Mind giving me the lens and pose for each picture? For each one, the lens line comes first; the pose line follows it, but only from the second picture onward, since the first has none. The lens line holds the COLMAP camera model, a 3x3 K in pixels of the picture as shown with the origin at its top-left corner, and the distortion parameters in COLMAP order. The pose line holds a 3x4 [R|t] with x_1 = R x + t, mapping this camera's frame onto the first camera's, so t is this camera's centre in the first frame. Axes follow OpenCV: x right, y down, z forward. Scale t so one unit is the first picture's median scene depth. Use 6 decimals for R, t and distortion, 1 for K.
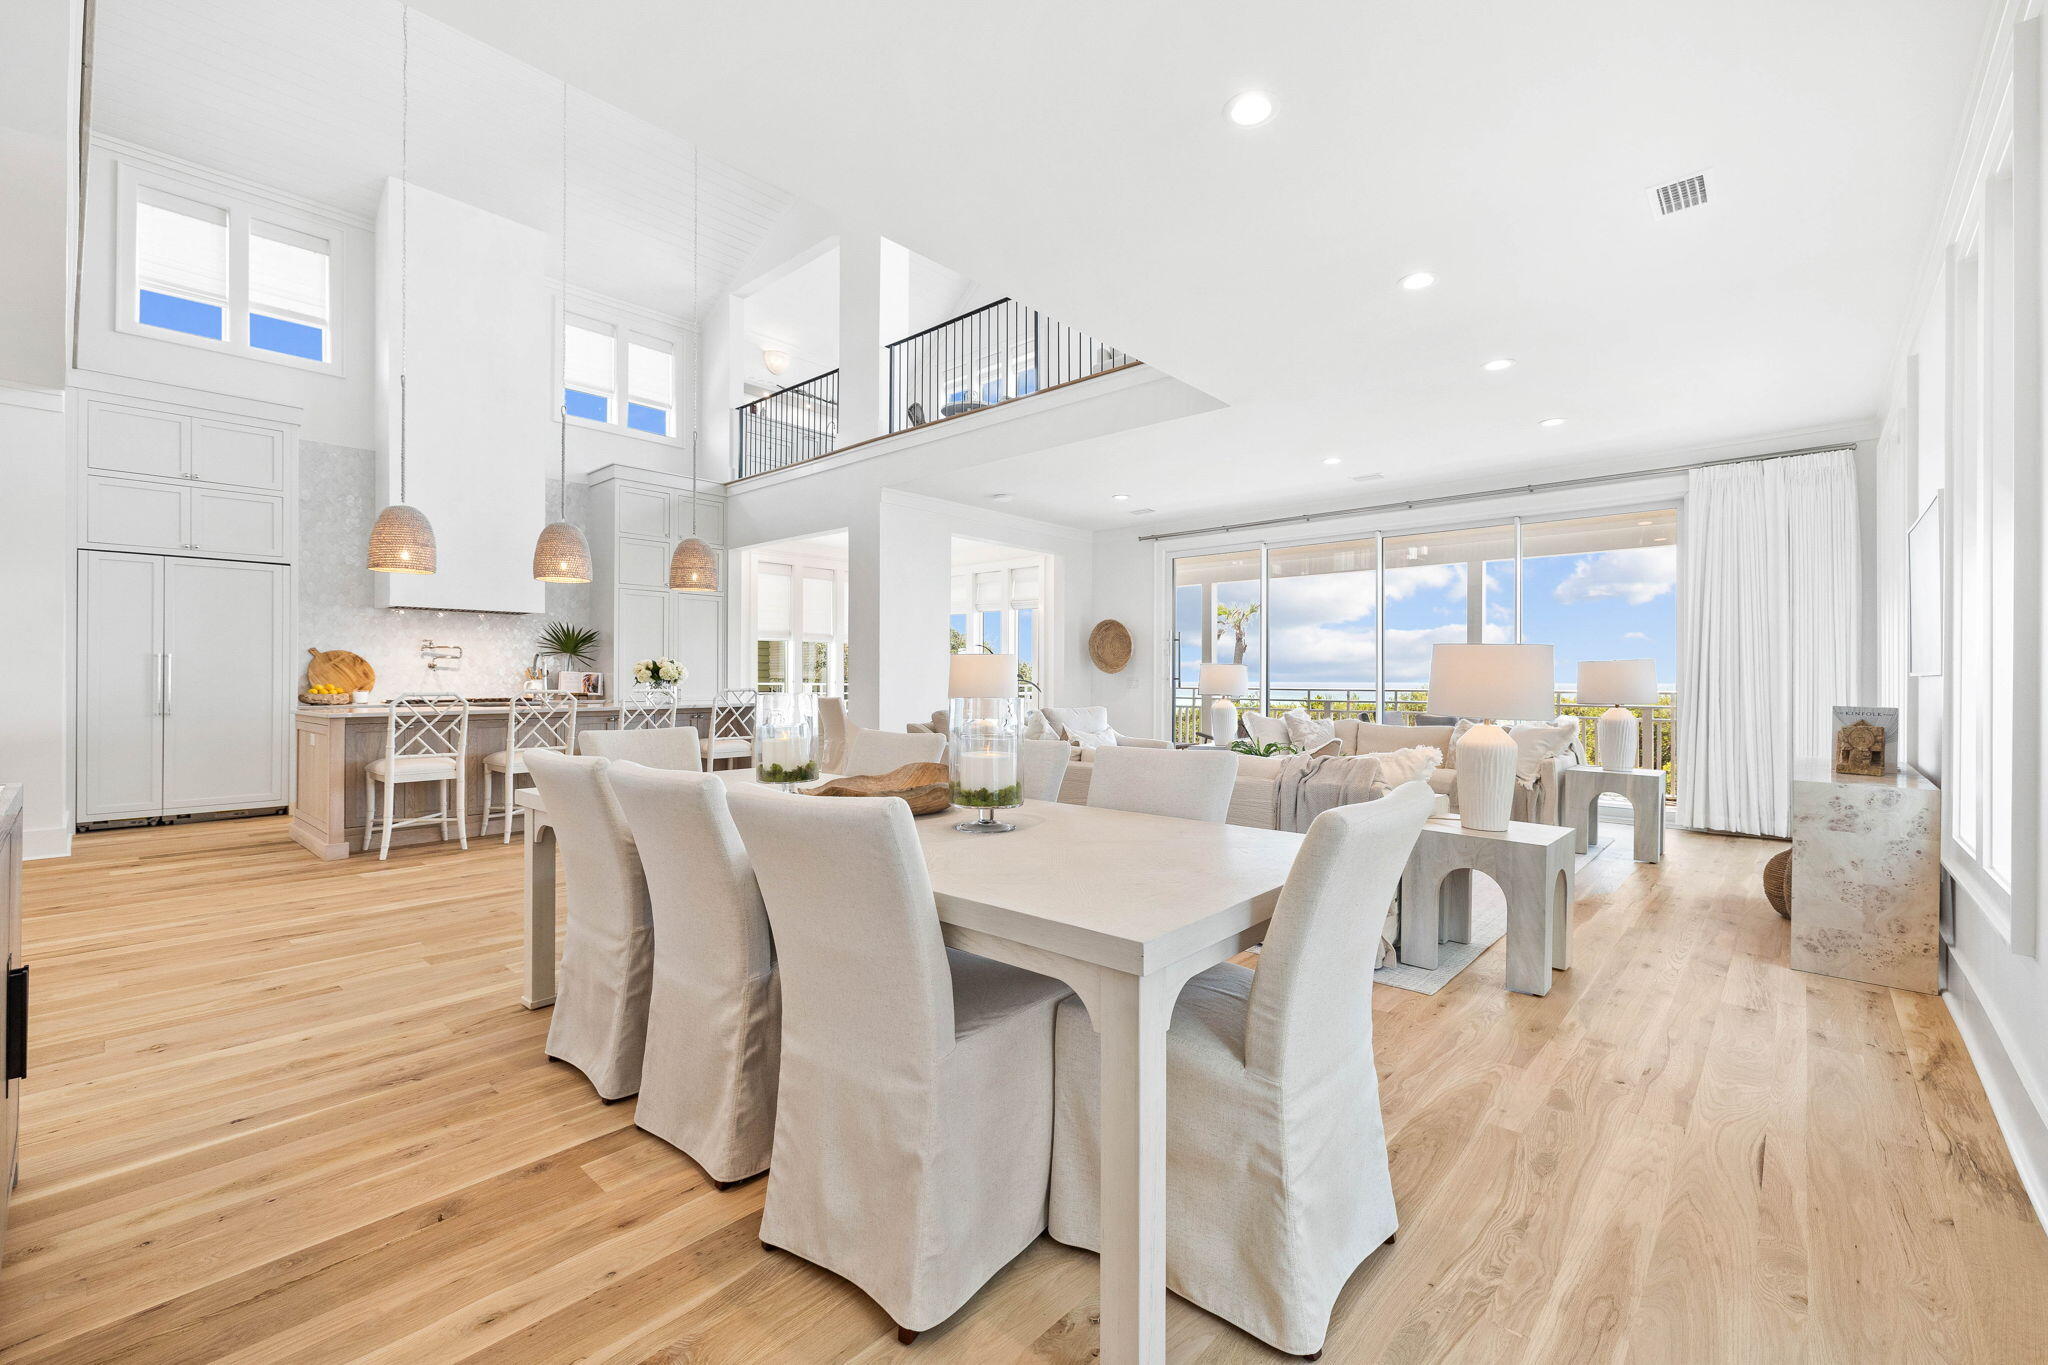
lens RADIAL K [[856.6, 0, 1018.2], [0, 856.6, 678.1], [0, 0, 1]] dist [-0.001711, 0.000022]
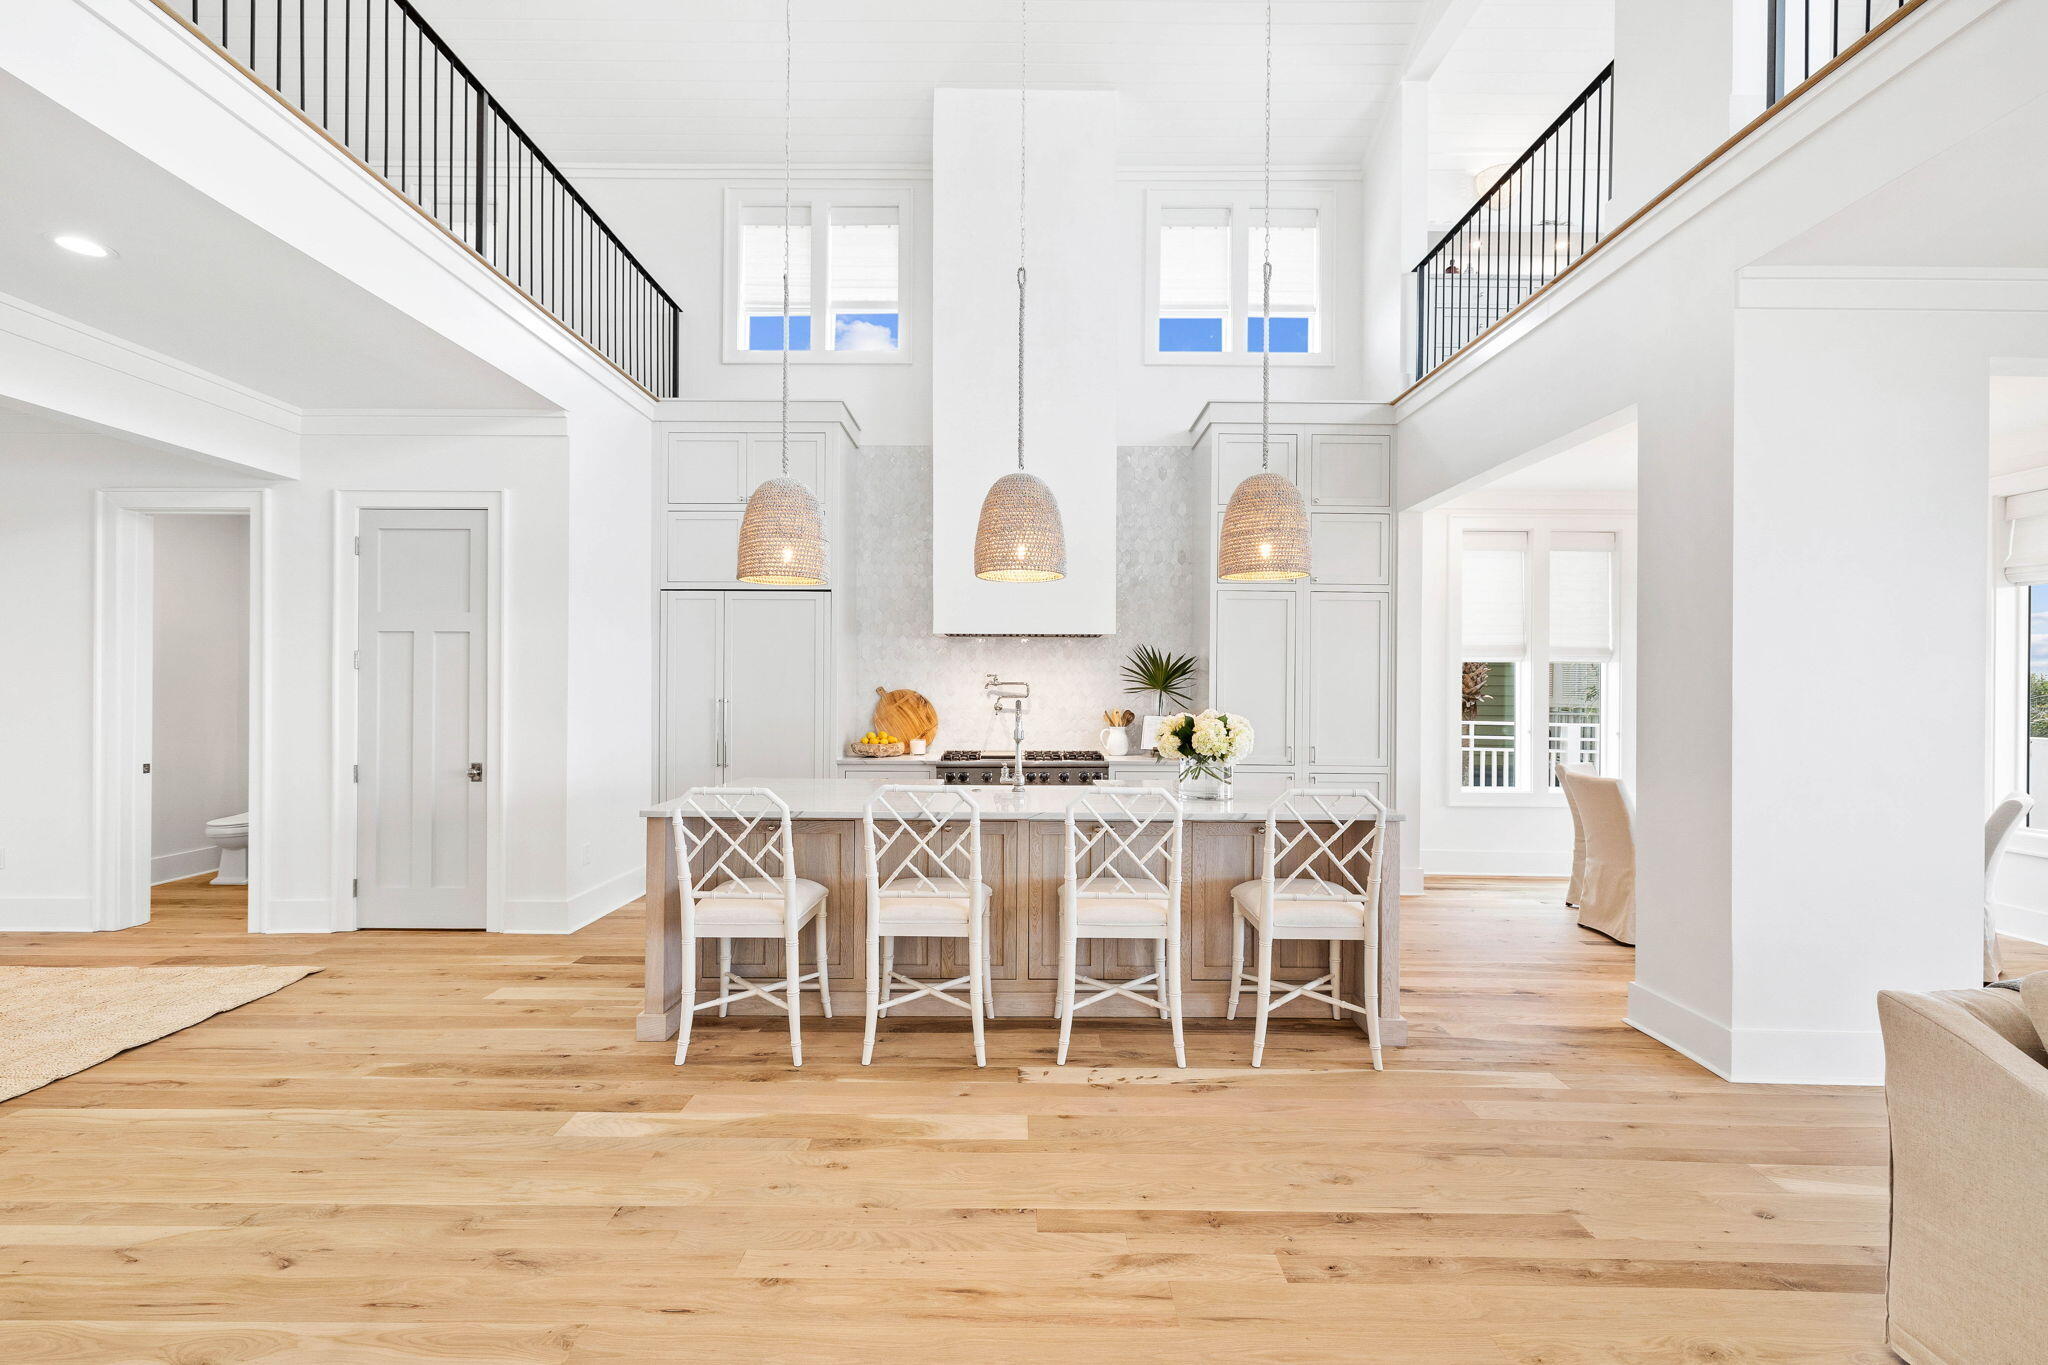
lens RADIAL K [[856.6, 0, 1017.2], [0, 856.6, 684.9], [0, 0, 1]] dist [-0.001711, 0.000022]
pose [[0.664868, 0.001301, -0.746960, -0.081800], [-0.004579, 0.999987, -0.002335, -0.031620], [0.746947, 0.004973, 0.664865, 0.468477]]
